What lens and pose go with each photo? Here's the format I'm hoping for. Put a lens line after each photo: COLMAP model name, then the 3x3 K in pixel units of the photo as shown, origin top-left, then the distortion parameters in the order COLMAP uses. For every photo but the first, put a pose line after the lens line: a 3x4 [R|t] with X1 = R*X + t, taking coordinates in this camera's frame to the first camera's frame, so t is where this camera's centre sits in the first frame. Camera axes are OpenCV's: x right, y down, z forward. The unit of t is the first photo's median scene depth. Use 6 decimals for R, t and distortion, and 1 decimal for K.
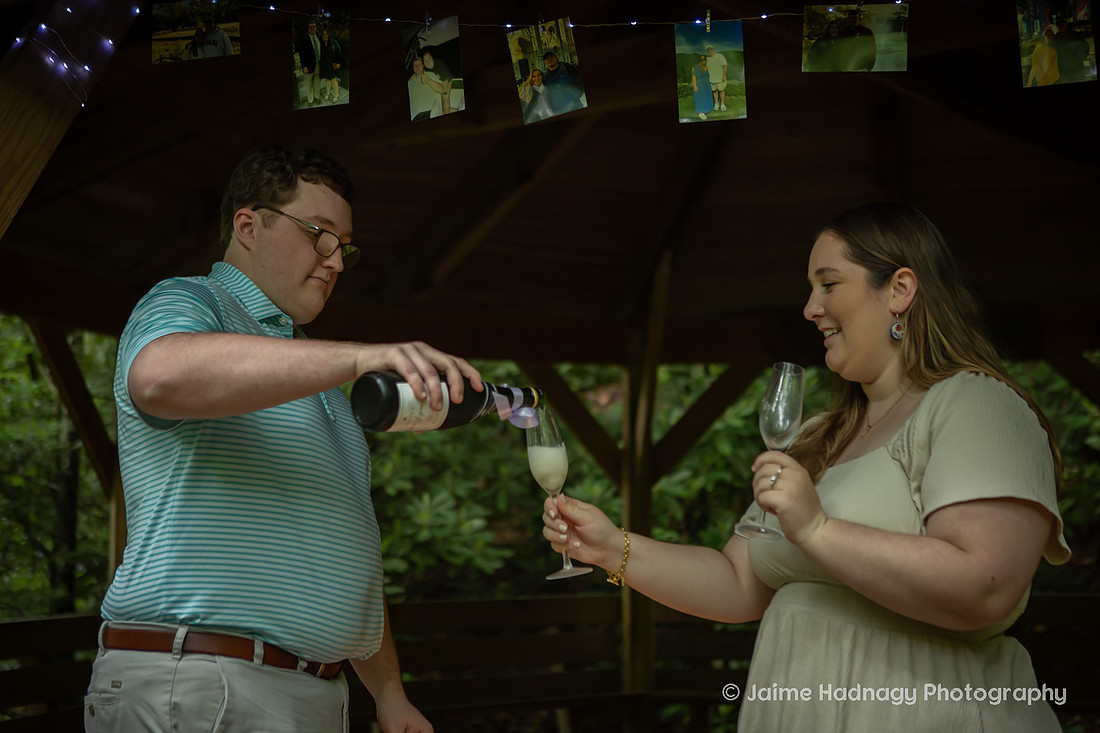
lens RADIAL K [[1758.0, 0, 537.0], [0, 1758.0, 359.4], [0, 0, 1]] dist [0.076773, 0.000000]
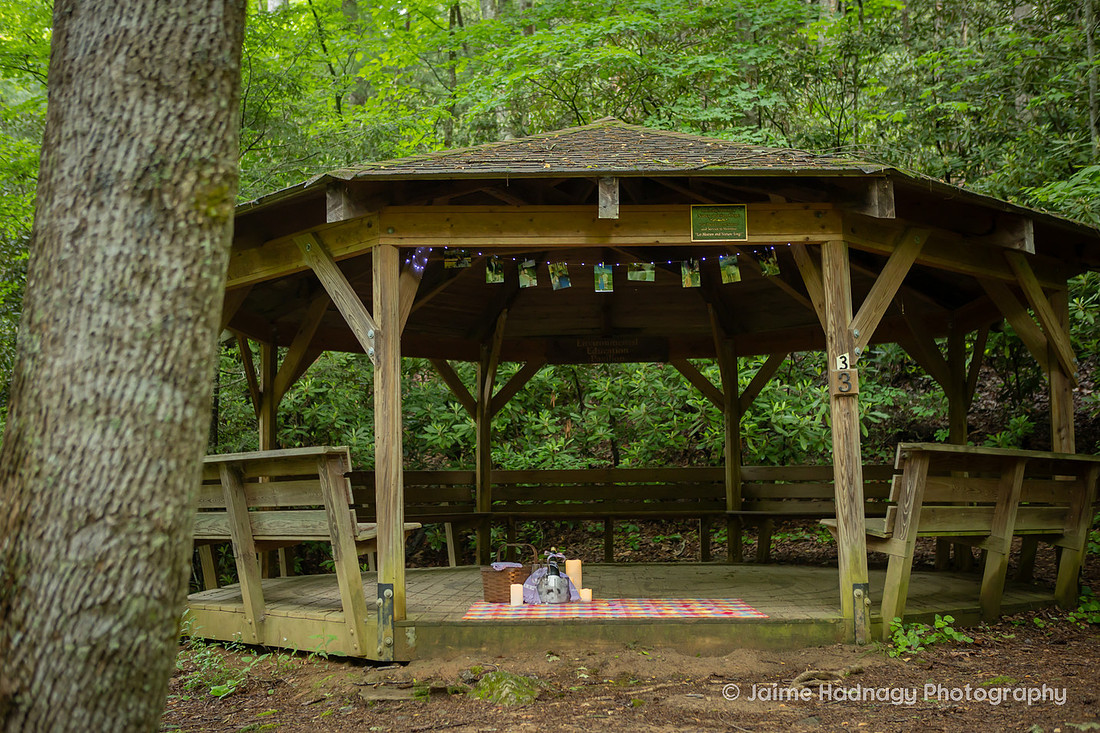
lens RADIAL K [[1309.2, 0, 557.2], [0, 1309.2, 356.9], [0, 0, 1]] dist [-0.021442, 0.000000]
pose [[0.977685, 0.018949, 0.209219, -0.546428], [-0.017579, 0.999810, -0.008406, 0.028171], [-0.209339, 0.004541, 0.977833, -1.615080]]
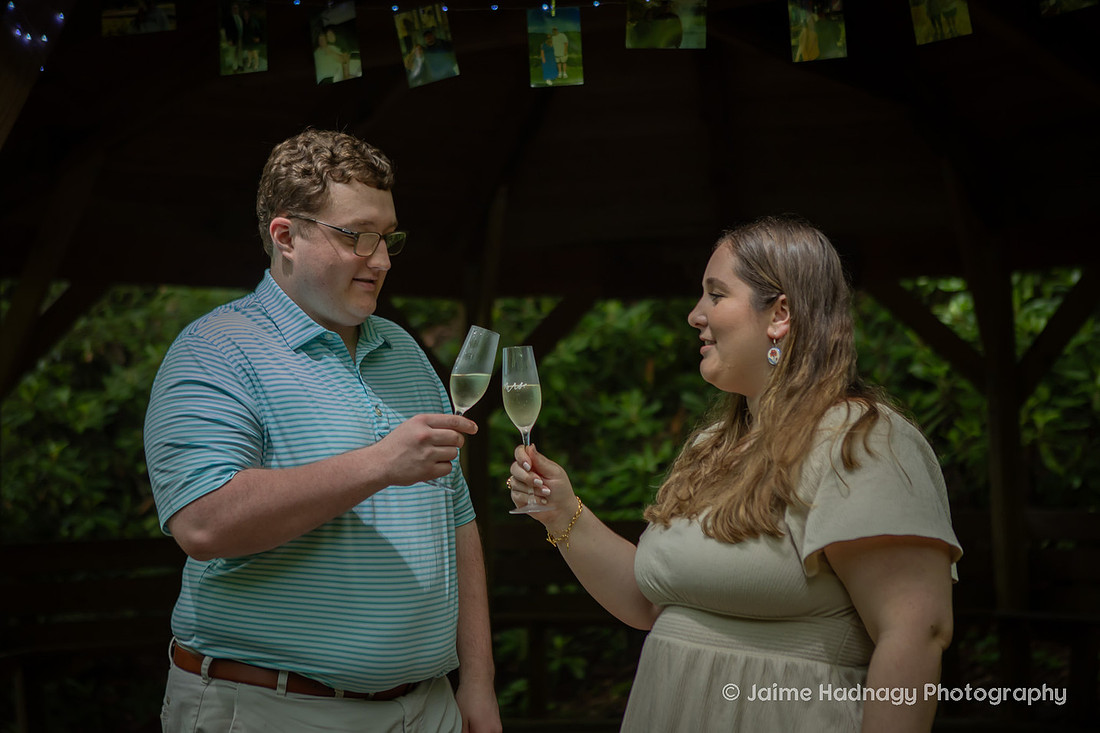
lens RADIAL K [[1967.9, 0, 493.7], [0, 1967.9, 342.6], [0, 0, 1]] dist [0.105765, 0.000000]
pose [[0.997005, -0.010764, 0.076591, -0.054557], [0.009350, 0.999780, 0.018788, 0.022410], [-0.076776, -0.018016, 0.996886, -0.401130]]
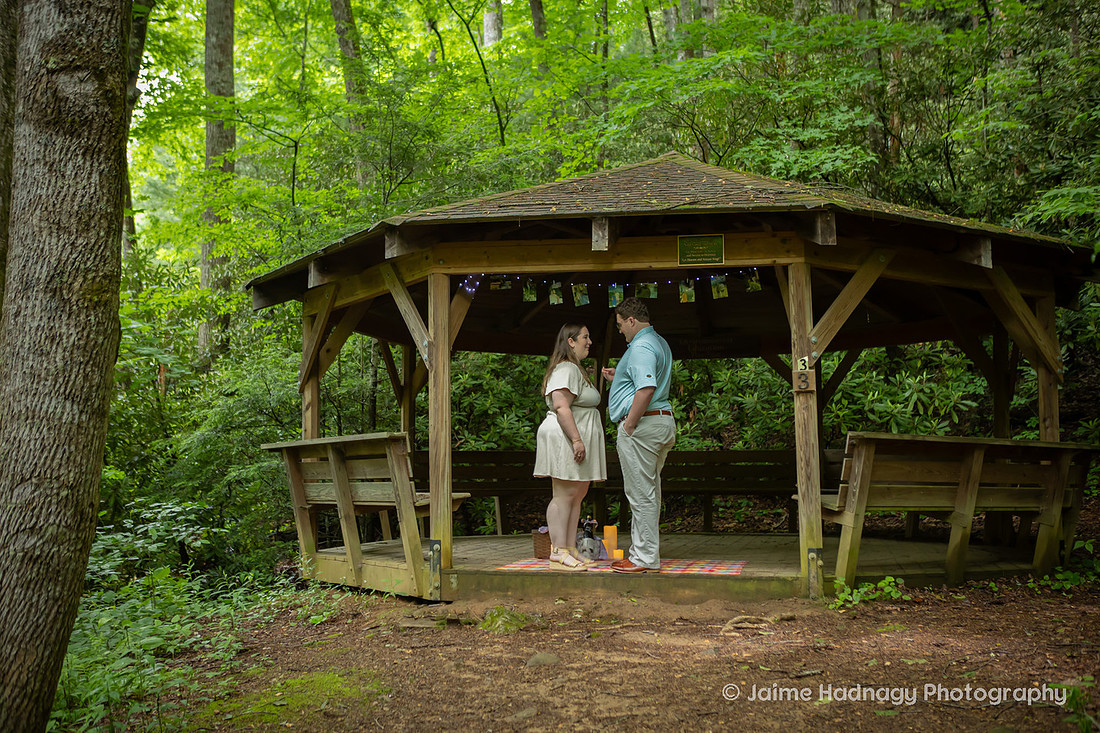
lens RADIAL K [[1253.9, 0, 547.5], [0, 1253.9, 350.7], [0, 0, 1]] dist [-0.039207, 0.000000]
pose [[0.999878, 0.009919, 0.012084, -0.112726], [-0.009934, 0.999950, 0.001207, -0.020717], [-0.012071, -0.001327, 0.999926, -2.147809]]
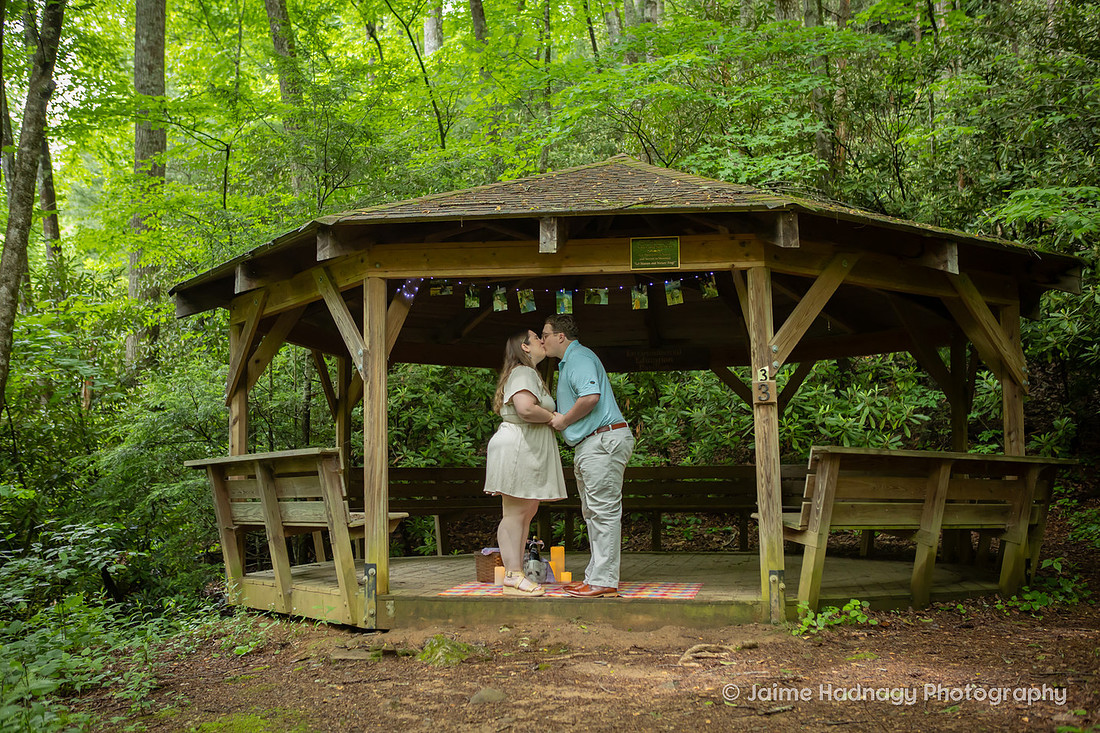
lens RADIAL K [[1253.9, 0, 552.8], [0, 1253.9, 353.2], [0, 0, 1]] dist [-0.039207, 0.000000]
pose [[0.997876, 0.011291, 0.064150, -0.119791], [-0.010685, 0.999895, -0.009788, -0.006761], [-0.064254, 0.009082, 0.997892, -1.956595]]
